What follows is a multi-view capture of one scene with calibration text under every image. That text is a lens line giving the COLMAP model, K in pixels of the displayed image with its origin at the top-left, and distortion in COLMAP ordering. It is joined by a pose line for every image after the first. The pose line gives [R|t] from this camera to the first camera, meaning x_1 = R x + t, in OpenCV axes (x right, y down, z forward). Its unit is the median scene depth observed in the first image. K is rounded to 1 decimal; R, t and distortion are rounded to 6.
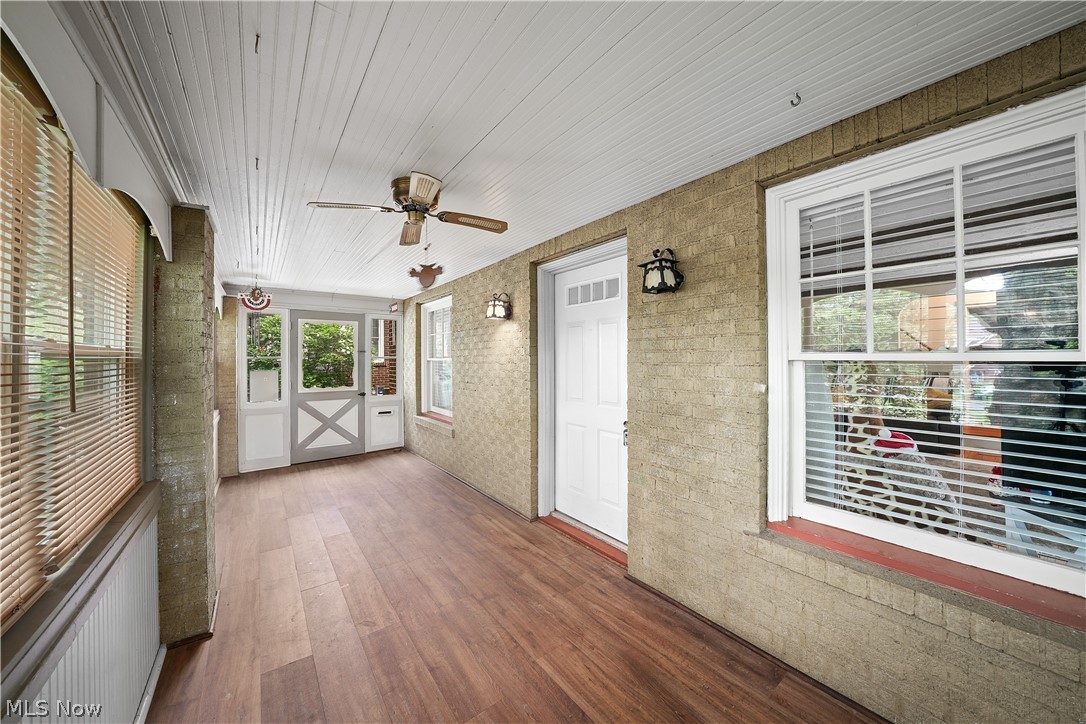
lens RADIAL K [[383.8, 0, 540.8], [0, 383.8, 359.9], [0, 0, 1]] dist [-0.020223, 0.000106]
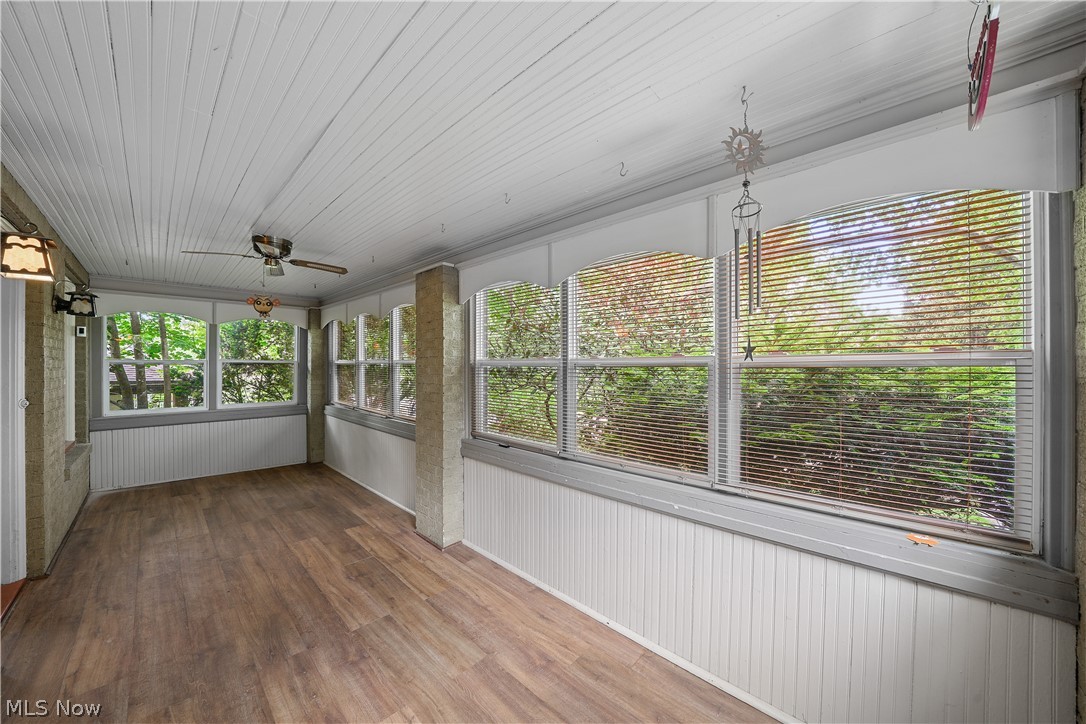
lens RADIAL K [[383.8, 0, 540.8], [0, 383.8, 359.9], [0, 0, 1]] dist [-0.020223, 0.000106]
pose [[-0.989739, -0.018639, -0.141667, -0.964462], [-0.018455, 0.999826, -0.002611, -0.037383], [0.141691, 0.000031, -0.989911, 2.224121]]
